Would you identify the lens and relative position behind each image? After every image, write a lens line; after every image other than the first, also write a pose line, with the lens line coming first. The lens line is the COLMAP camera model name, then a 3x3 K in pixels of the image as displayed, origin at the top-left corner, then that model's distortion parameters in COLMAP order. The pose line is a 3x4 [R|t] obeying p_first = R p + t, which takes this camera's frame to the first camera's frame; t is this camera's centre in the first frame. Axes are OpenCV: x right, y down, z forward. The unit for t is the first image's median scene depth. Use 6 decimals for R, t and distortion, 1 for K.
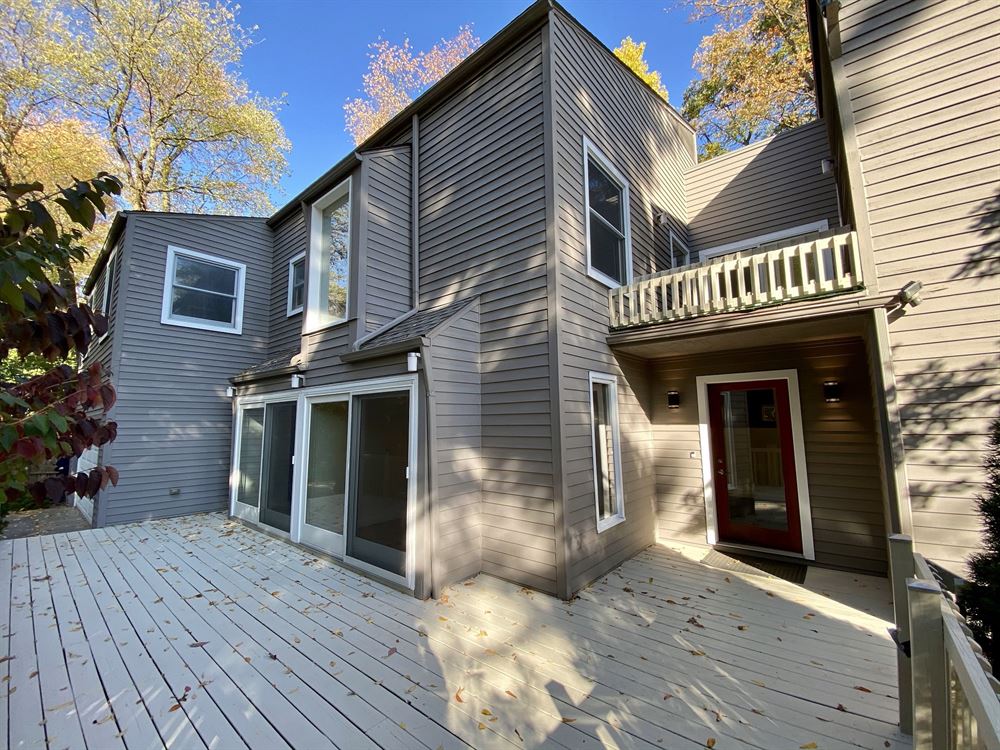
lens RADIAL K [[407.7, 0, 500.0], [0, 407.7, 375.0], [0, 0, 1]] dist [0.040258, -0.033771]
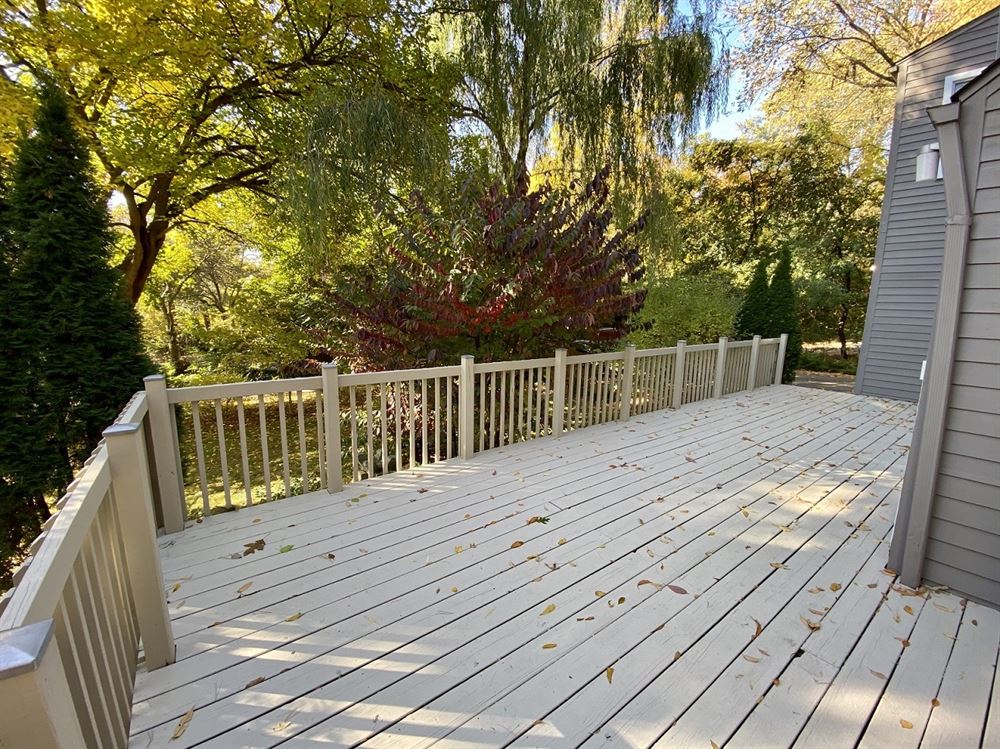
lens RADIAL K [[407.7, 0, 500.0], [0, 407.7, 374.5], [0, 0, 1]] dist [0.040258, -0.033771]
pose [[-0.244200, 0.171611, -0.954419, 0.462728], [0.097632, 0.983567, 0.151872, 0.101933], [0.964798, -0.056095, -0.256941, 0.589959]]
